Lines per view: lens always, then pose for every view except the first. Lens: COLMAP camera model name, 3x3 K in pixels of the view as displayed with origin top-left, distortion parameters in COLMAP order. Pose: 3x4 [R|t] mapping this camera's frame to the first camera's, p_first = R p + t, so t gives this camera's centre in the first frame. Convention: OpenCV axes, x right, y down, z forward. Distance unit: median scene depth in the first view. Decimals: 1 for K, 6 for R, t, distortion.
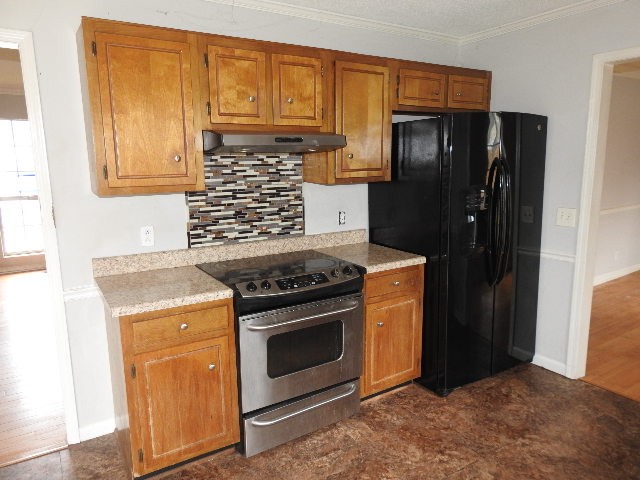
lens RADIAL K [[453.7, 0, 320.5], [0, 453.7, 238.4], [0, 0, 1]] dist [-0.002804, 0.002977]
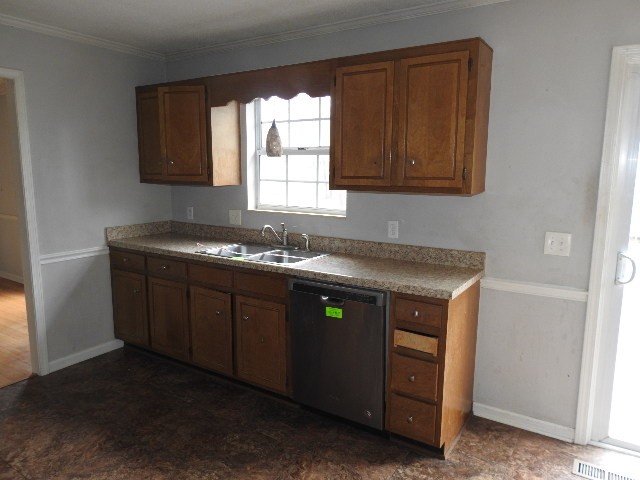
lens RADIAL K [[453.7, 0, 322.7], [0, 453.7, 239.5], [0, 0, 1]] dist [-0.002804, 0.002977]
pose [[-0.406929, -0.129819, 0.904188, -0.548581], [0.157611, 0.965026, 0.209486, -0.092367], [-0.899760, 0.227756, -0.372236, 0.591288]]
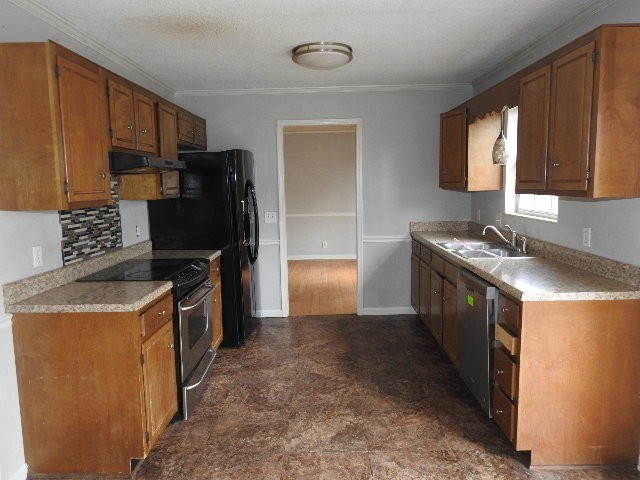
lens RADIAL K [[453.7, 0, 320.9], [0, 453.7, 238.3], [0, 0, 1]] dist [-0.002804, 0.002977]
pose [[0.545724, -0.098680, 0.832134, -0.778670], [0.155245, 0.987757, 0.015323, 0.032574], [-0.823459, 0.120822, 0.554363, -0.029298]]
